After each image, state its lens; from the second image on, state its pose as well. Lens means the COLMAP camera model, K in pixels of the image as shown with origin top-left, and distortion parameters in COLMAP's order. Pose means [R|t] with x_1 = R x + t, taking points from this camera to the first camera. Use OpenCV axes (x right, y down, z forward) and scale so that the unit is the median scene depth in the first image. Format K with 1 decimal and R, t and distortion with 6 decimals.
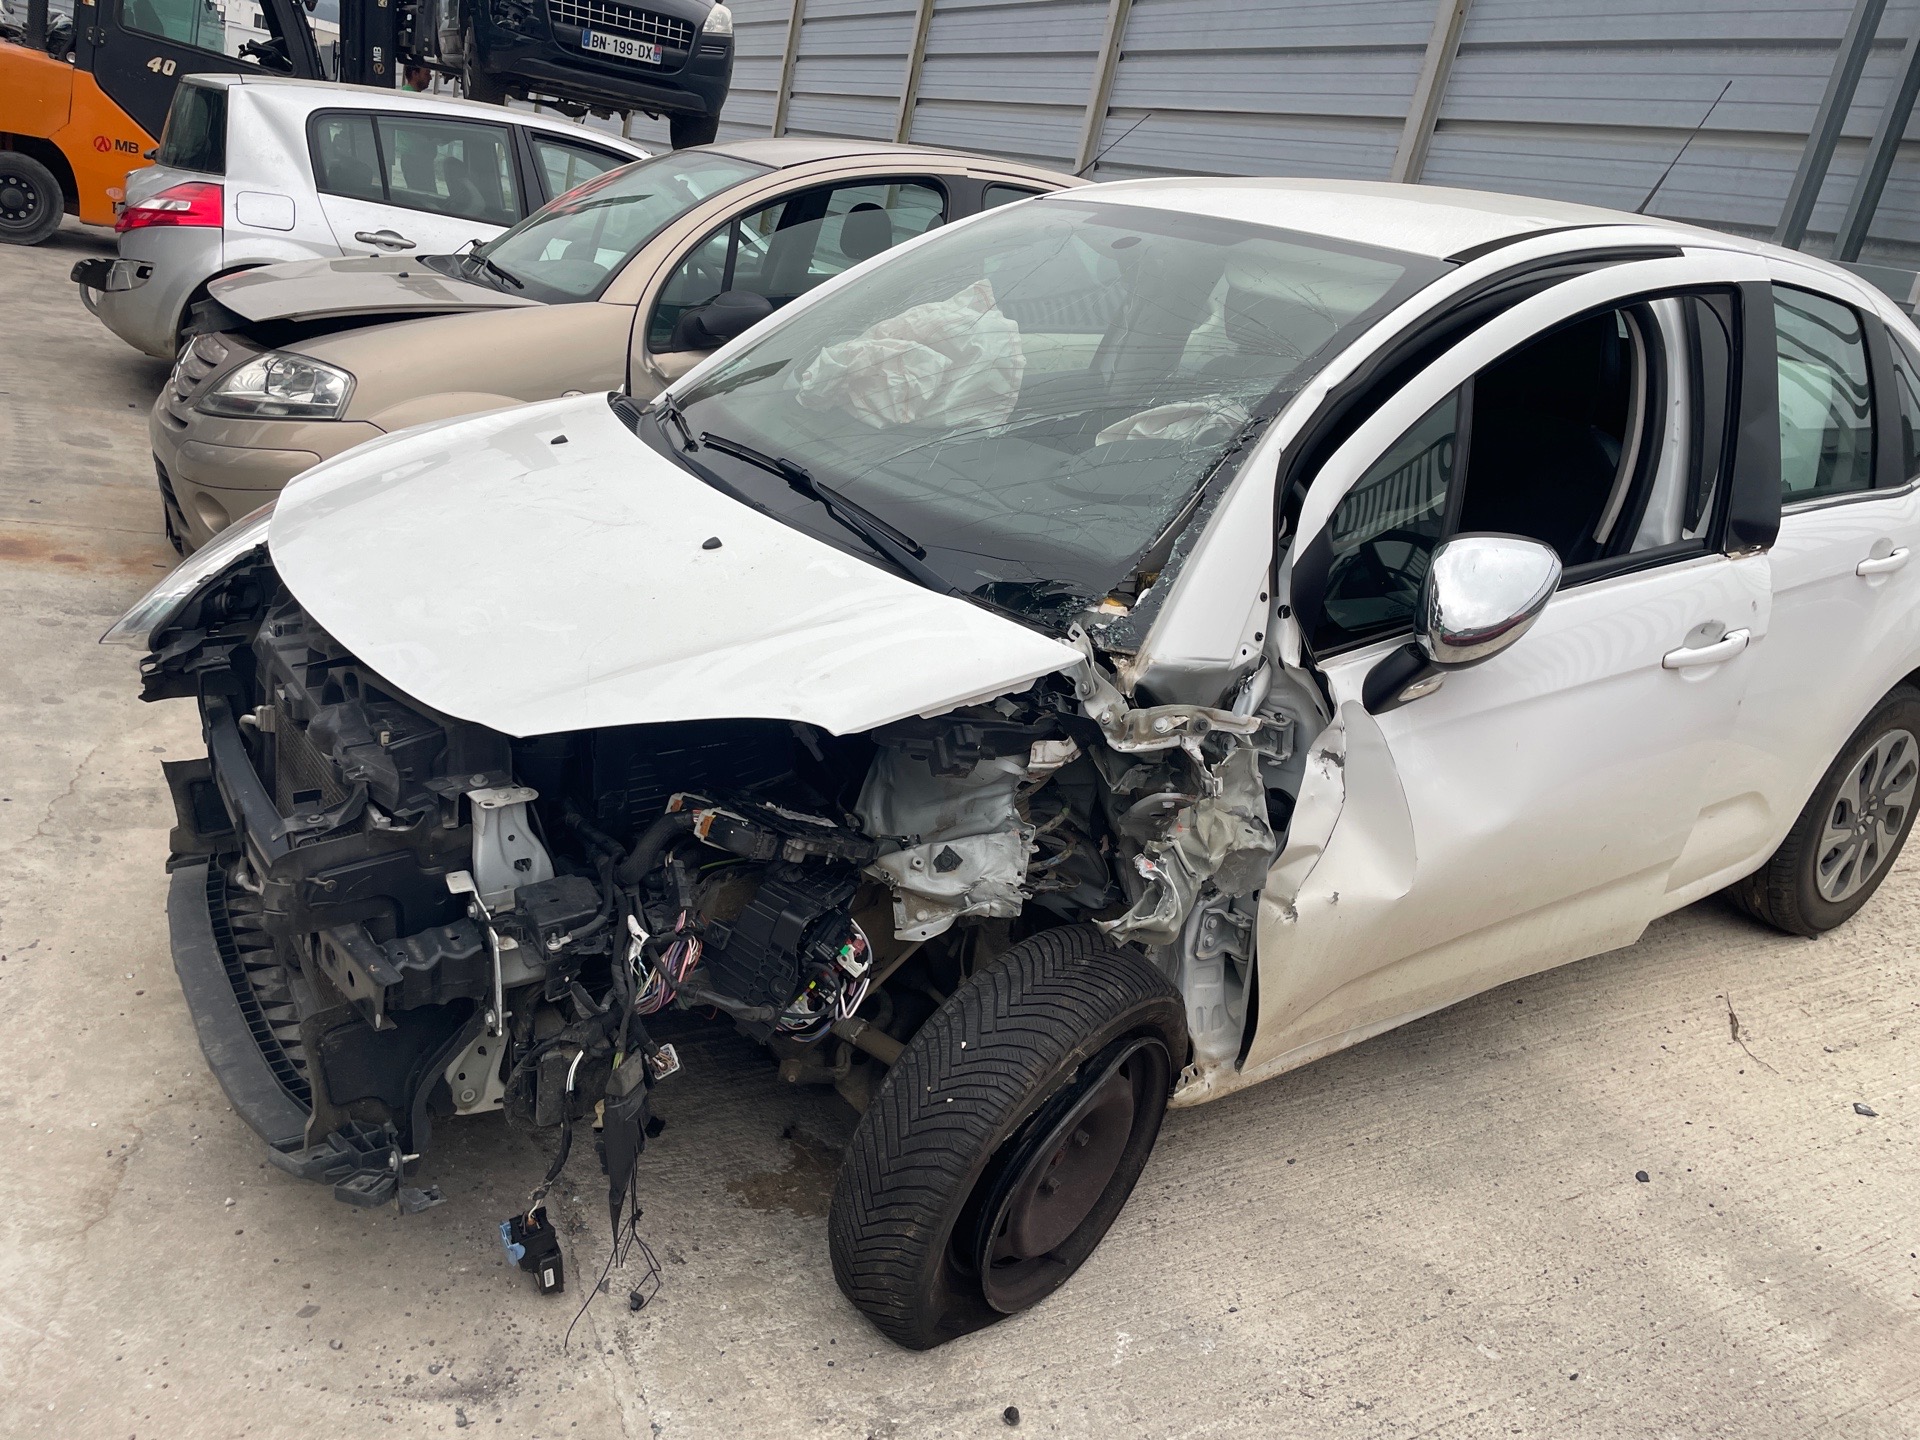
lens RADIAL K [[1454.3, 0, 971.5], [0, 1454.3, 713.8], [0, 0, 1]] dist [0.082155, -0.107642]
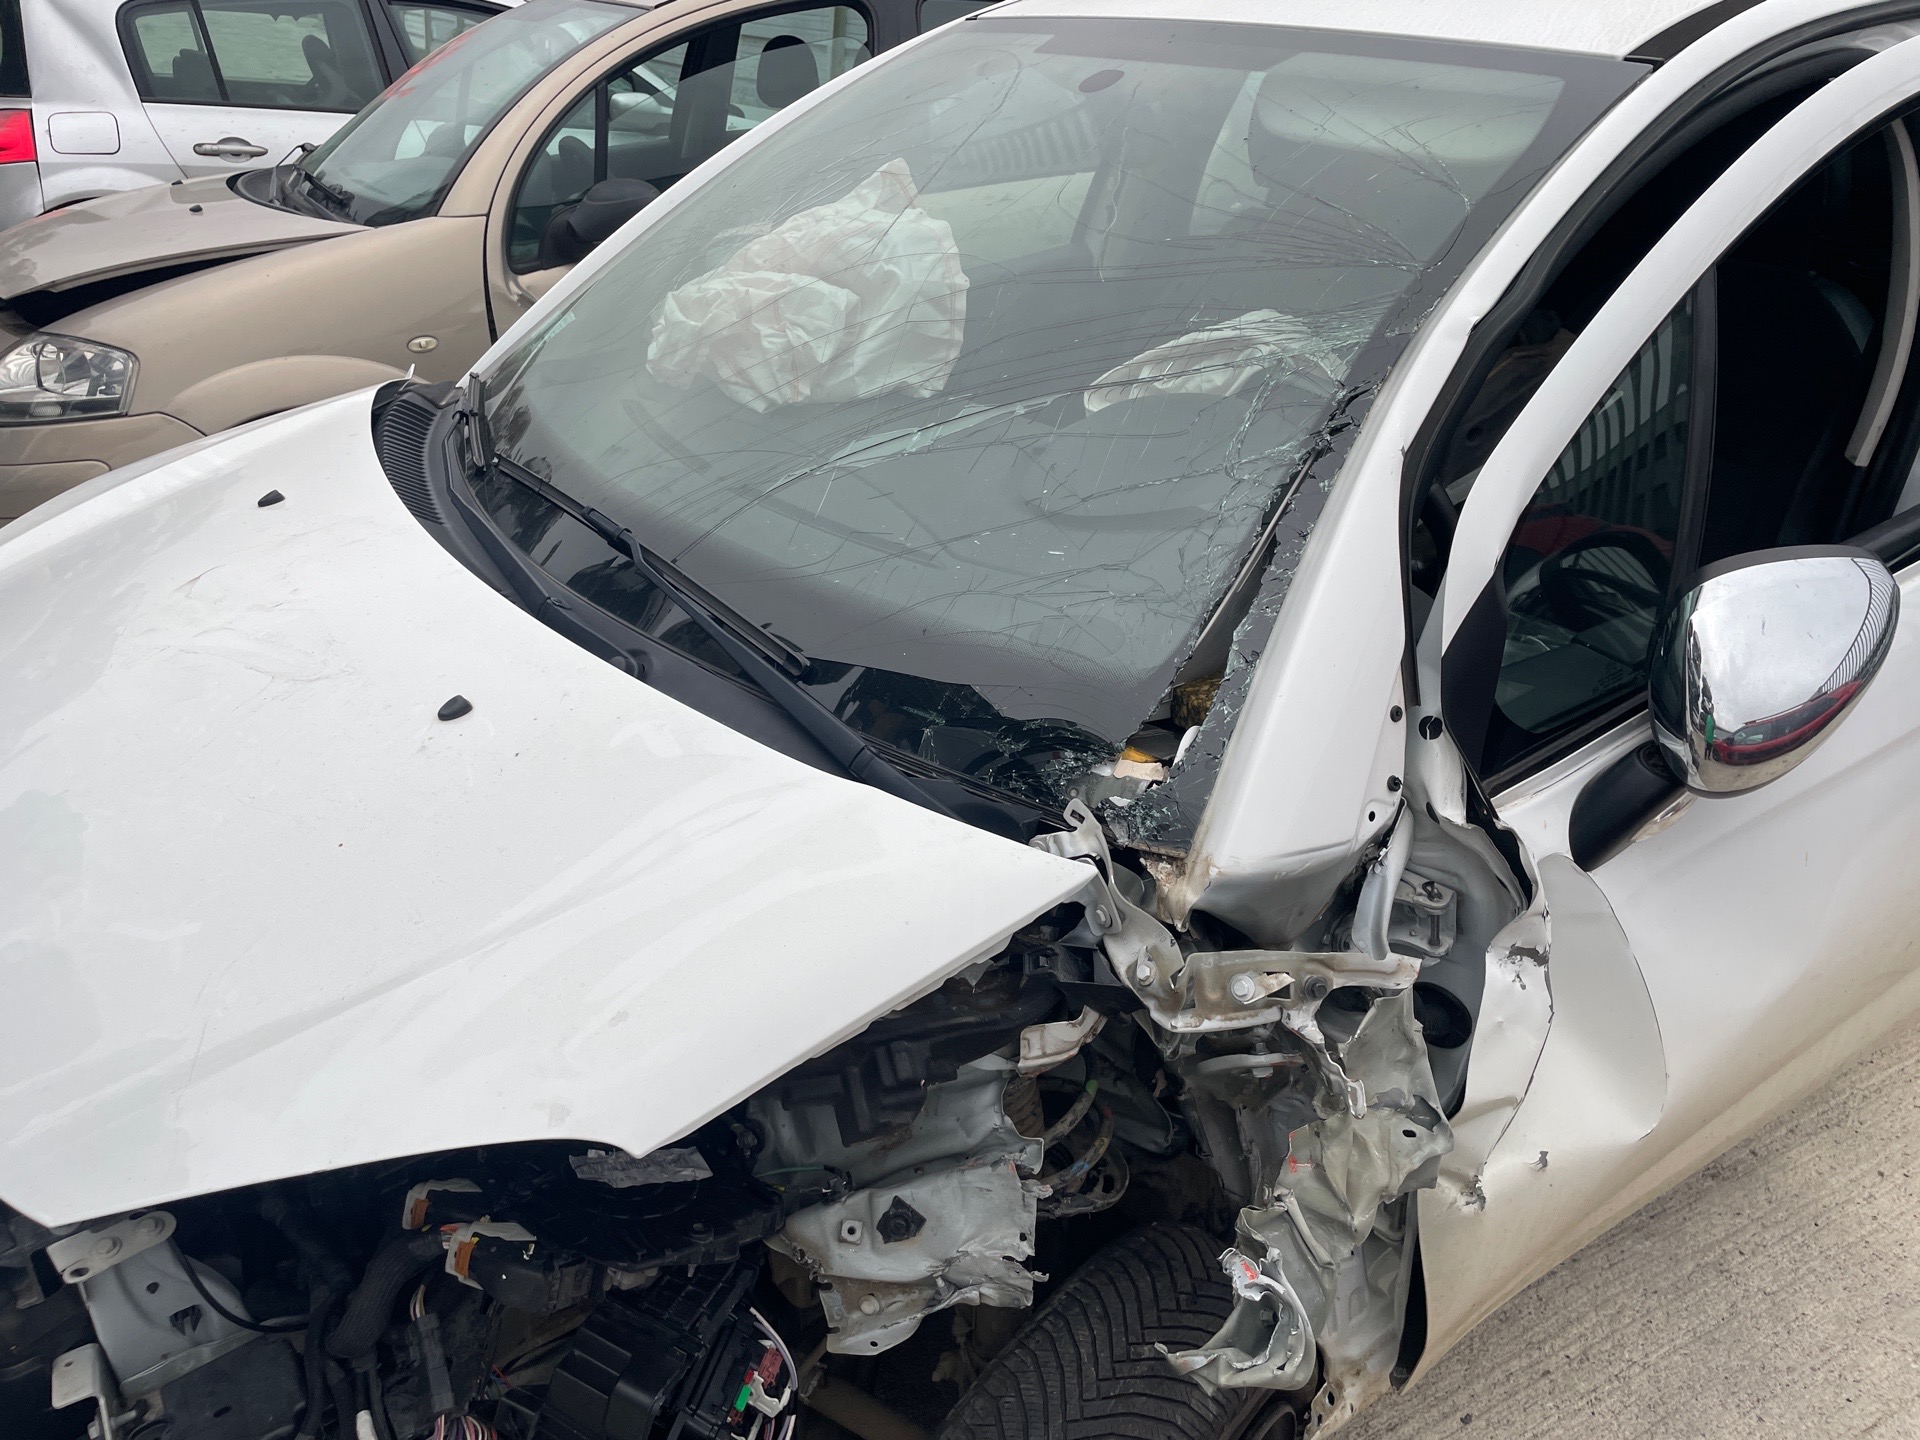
lens RADIAL K [[1454.3, 0, 966.9], [0, 1454.3, 711.8], [0, 0, 1]] dist [0.082155, -0.107642]
pose [[0.993886, -0.105473, -0.032651, 0.046766], [0.108472, 0.987938, 0.110507, -0.150868], [0.020601, -0.113373, 0.993339, 0.389991]]
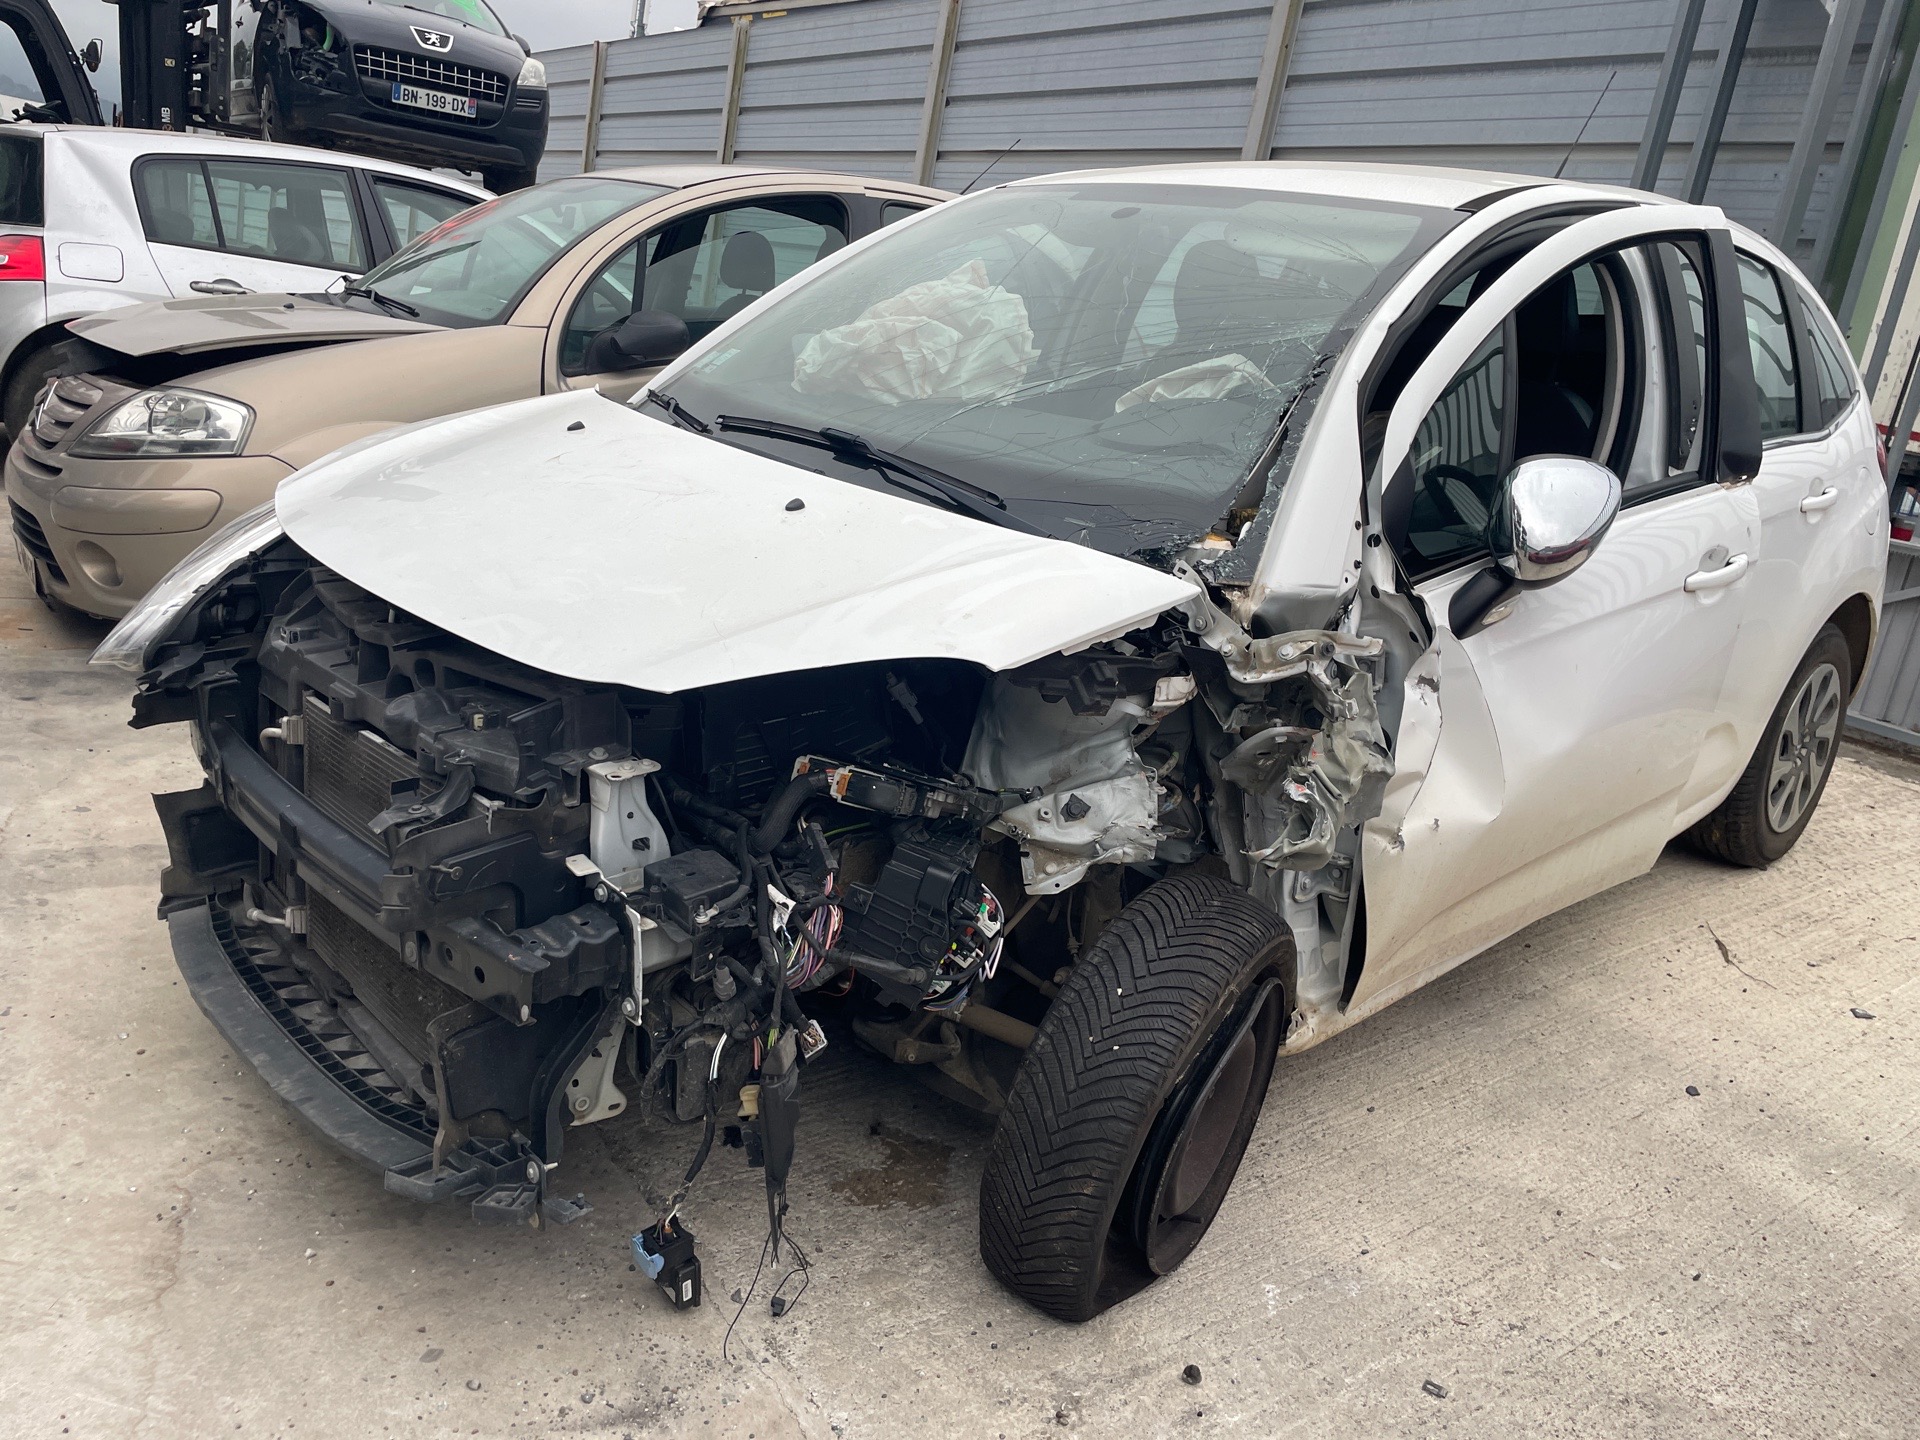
lens RADIAL K [[1454.3, 0, 970.0], [0, 1454.3, 717.3], [0, 0, 1]] dist [0.082155, -0.107642]
pose [[0.989442, -0.069365, 0.127254, -0.186001], [0.074257, 0.996656, -0.034106, 0.061211], [-0.124462, 0.043195, 0.991284, 0.036965]]
